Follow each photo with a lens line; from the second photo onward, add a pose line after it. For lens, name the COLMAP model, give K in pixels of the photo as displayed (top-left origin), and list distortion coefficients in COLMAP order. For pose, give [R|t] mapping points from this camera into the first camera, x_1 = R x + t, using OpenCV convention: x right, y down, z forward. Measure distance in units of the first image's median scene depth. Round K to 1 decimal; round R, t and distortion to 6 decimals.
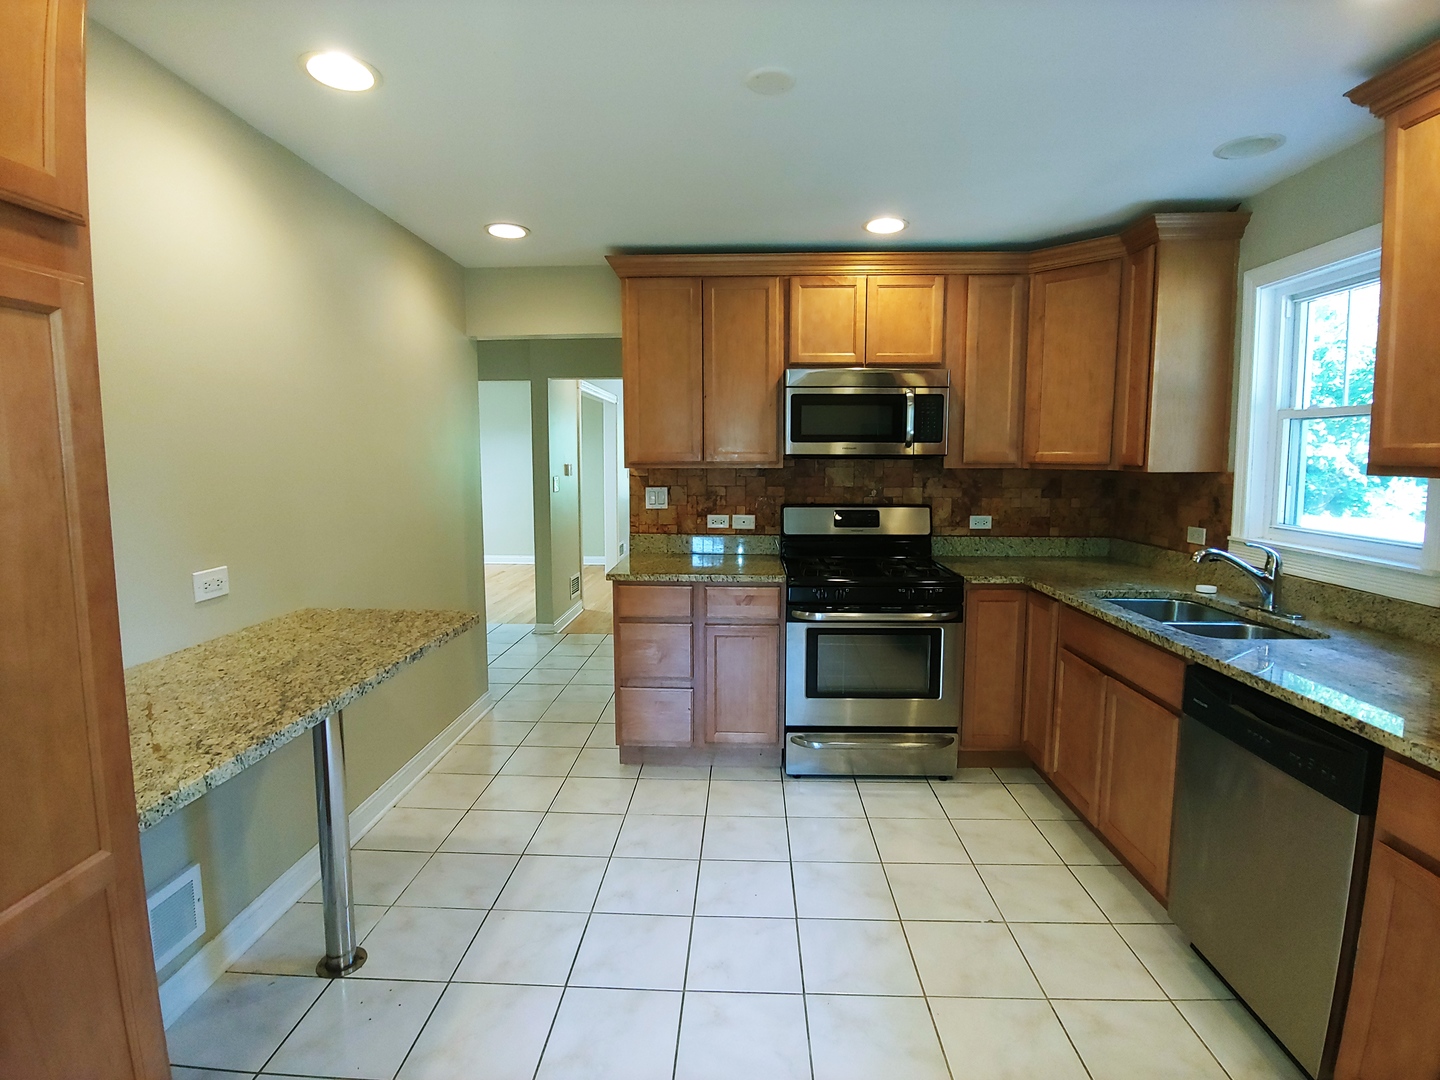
lens RADIAL K [[726.0, 0, 717.8], [0, 726.0, 534.1], [0, 0, 1]] dist [-0.022217, 0.001964]
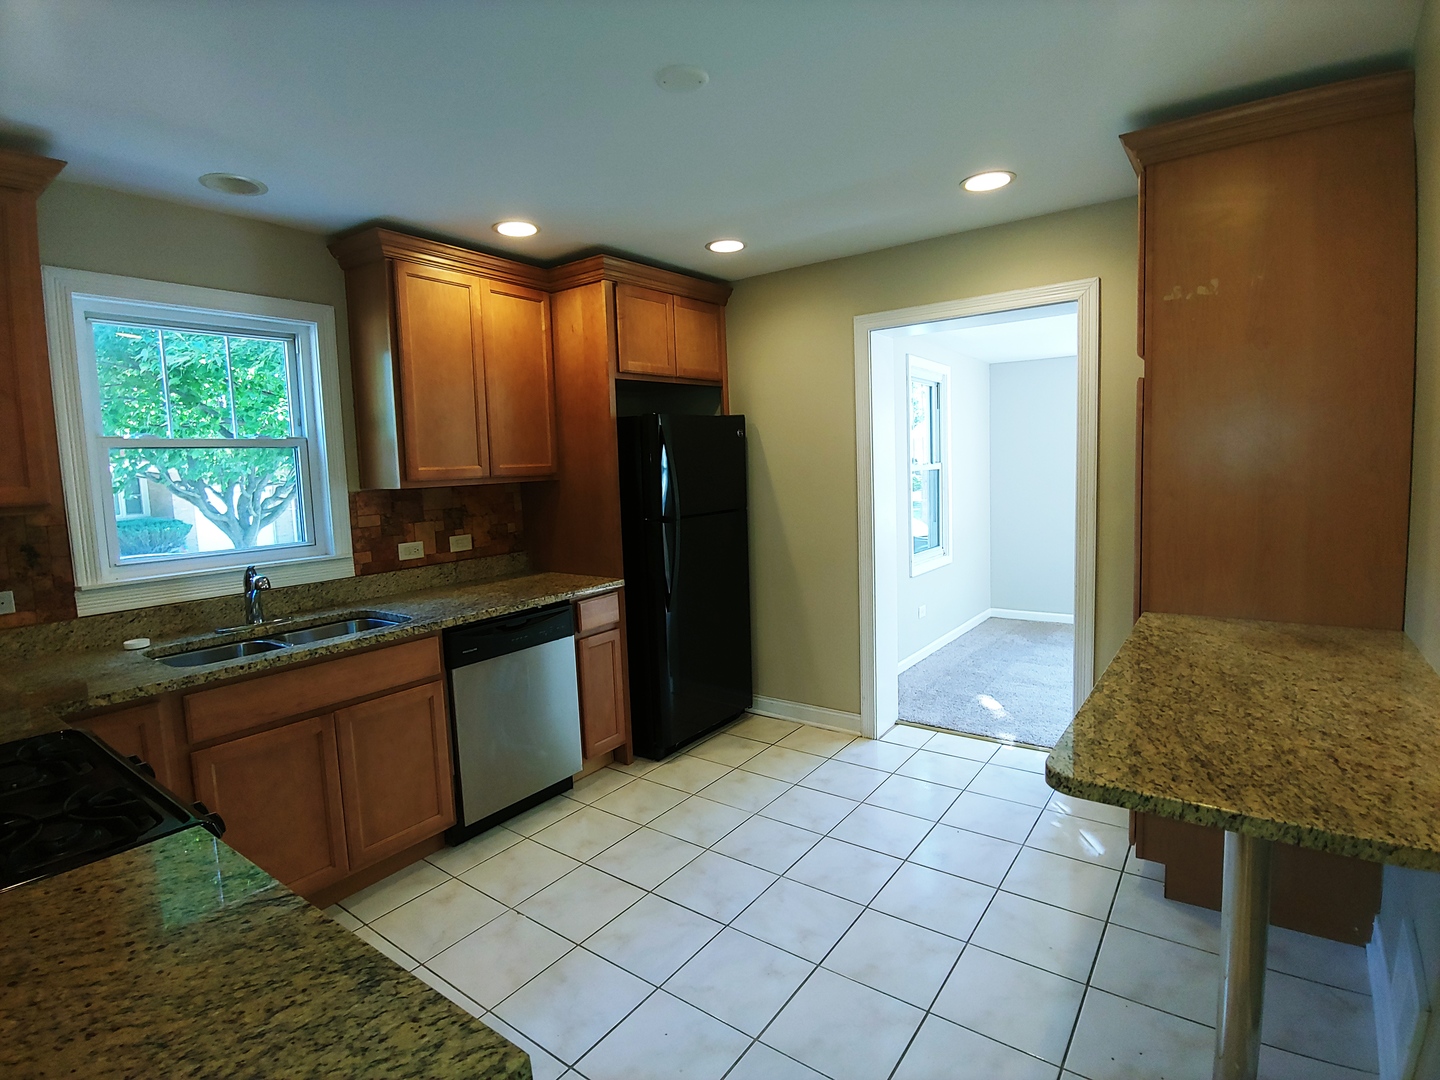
lens RADIAL K [[726.0, 0, 719.1], [0, 726.0, 533.6], [0, 0, 1]] dist [-0.022217, 0.001964]
pose [[-0.825658, -0.023950, 0.563662, -0.475899], [0.097906, 0.977856, 0.184963, -0.185266], [-0.555610, 0.207902, -0.805030, 1.685626]]
